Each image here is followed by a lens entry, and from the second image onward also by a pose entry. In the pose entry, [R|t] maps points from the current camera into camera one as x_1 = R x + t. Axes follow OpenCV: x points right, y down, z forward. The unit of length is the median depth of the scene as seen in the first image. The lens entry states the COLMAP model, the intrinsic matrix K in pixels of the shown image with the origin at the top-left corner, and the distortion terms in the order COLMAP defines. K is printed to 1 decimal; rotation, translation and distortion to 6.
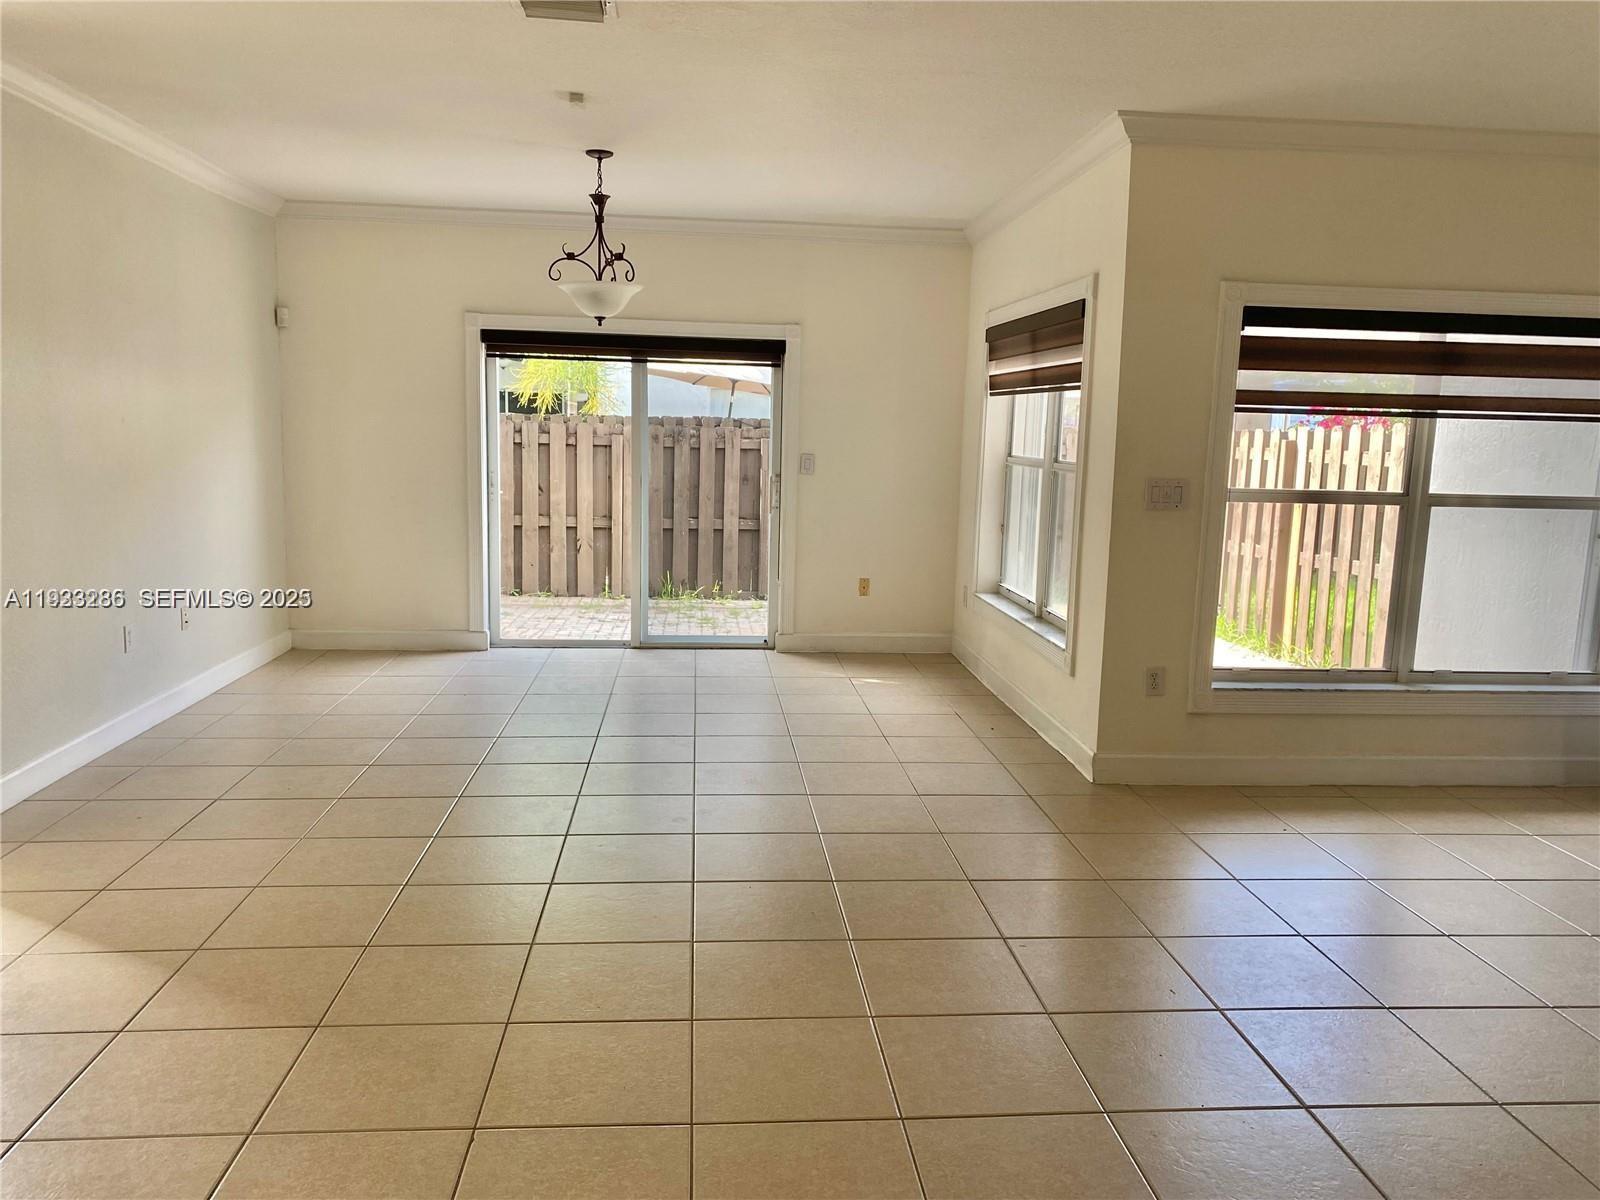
lens RADIAL K [[1229.3, 0, 816.4], [0, 1229.3, 596.6], [0, 0, 1]] dist [0.057091, -0.078255]
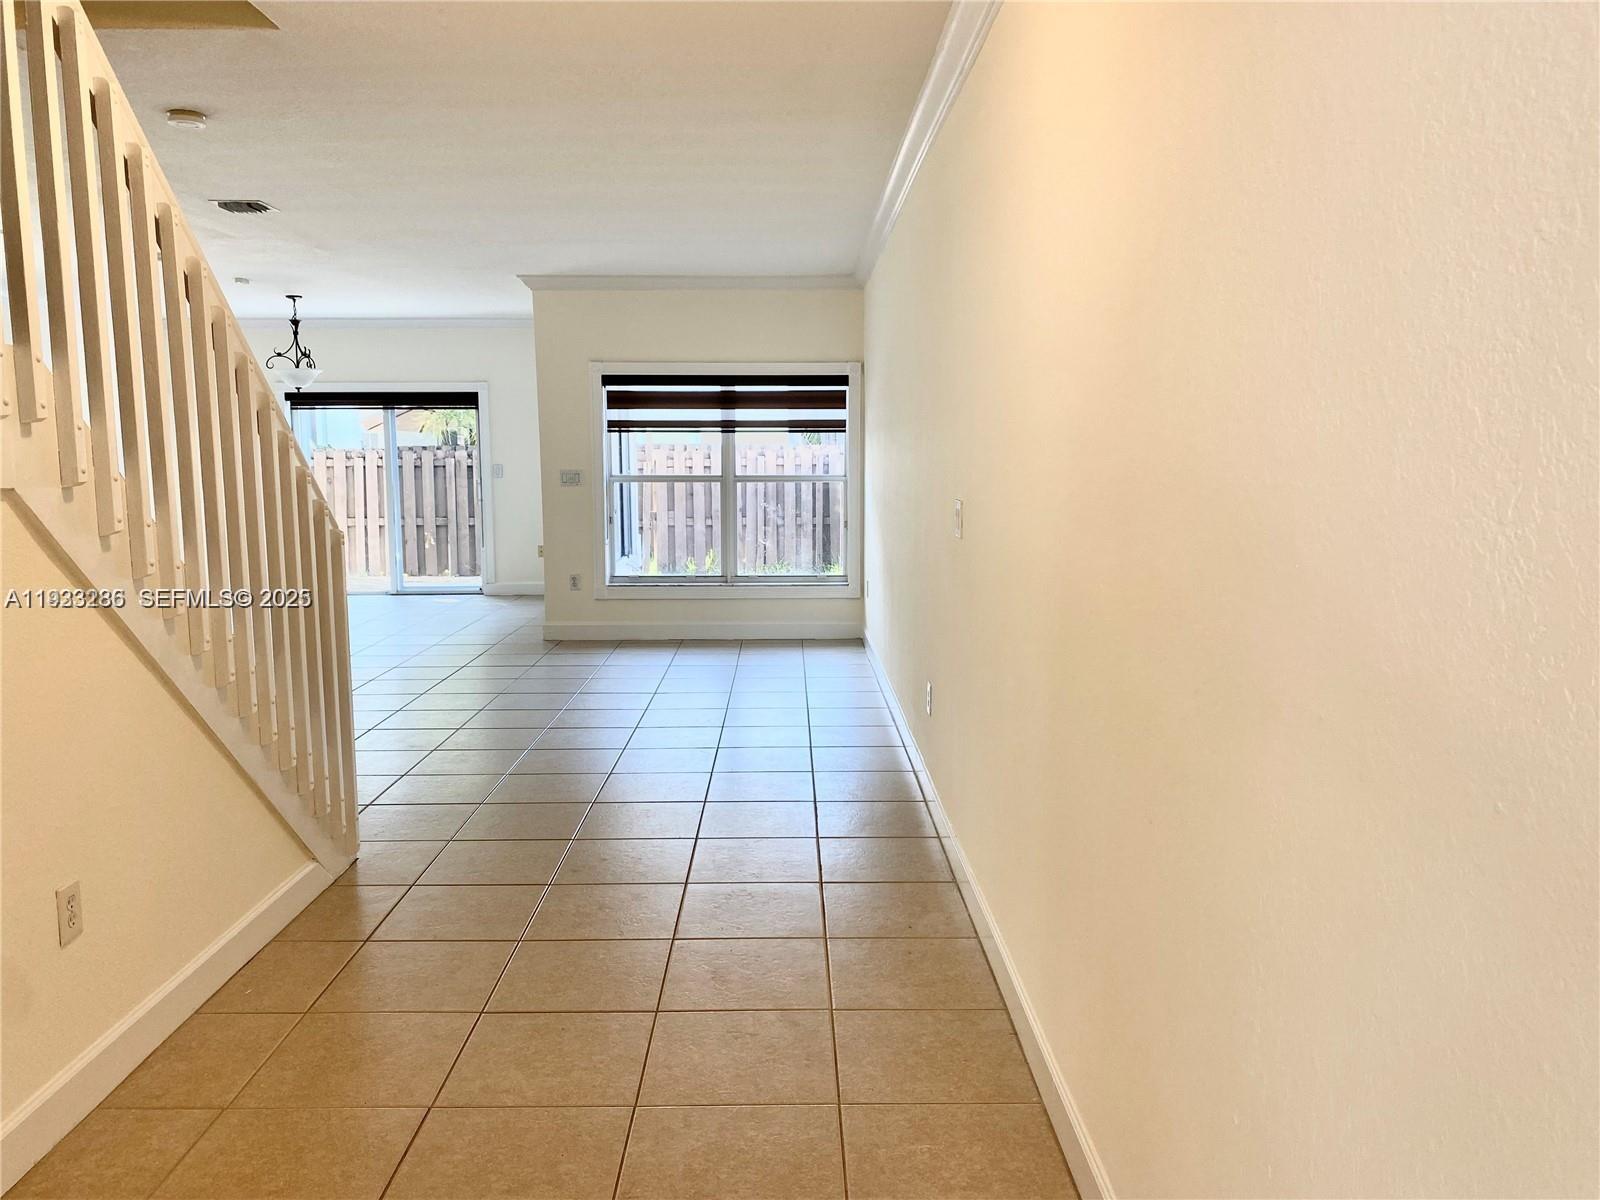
lens RADIAL K [[1229.3, 0, 800.0], [0, 1229.3, 599.2], [0, 0, 1]] dist [0.057091, -0.078255]
pose [[0.996490, -0.021957, -0.080779, 0.673710], [0.020602, 0.999633, -0.017572, 0.119020], [0.081135, 0.015846, 0.996577, -0.693488]]
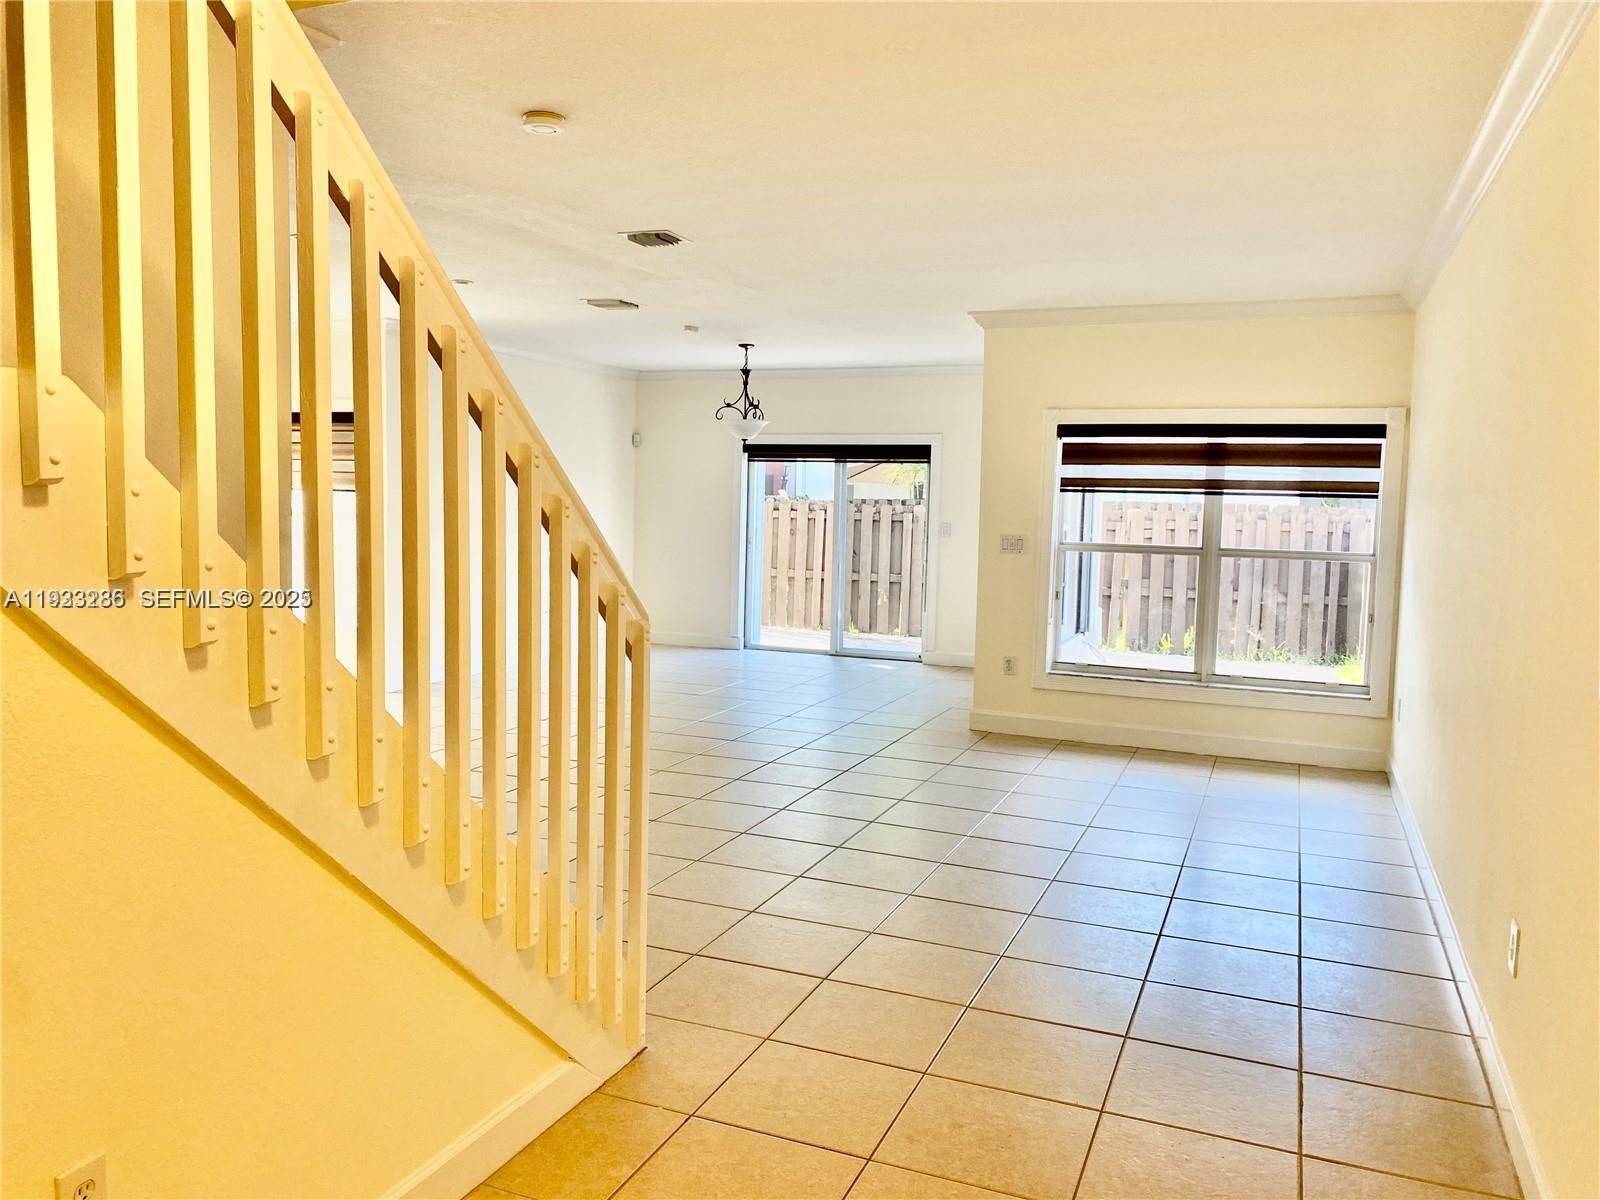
lens RADIAL K [[1229.3, 0, 771.2], [0, 1229.3, 597.0], [0, 0, 1]] dist [0.057091, -0.078255]
pose [[0.882575, 0.030612, -0.469174, 0.656984], [-0.062329, 0.996689, -0.052218, 0.073521], [0.466022, 0.075329, 0.881561, -0.450826]]
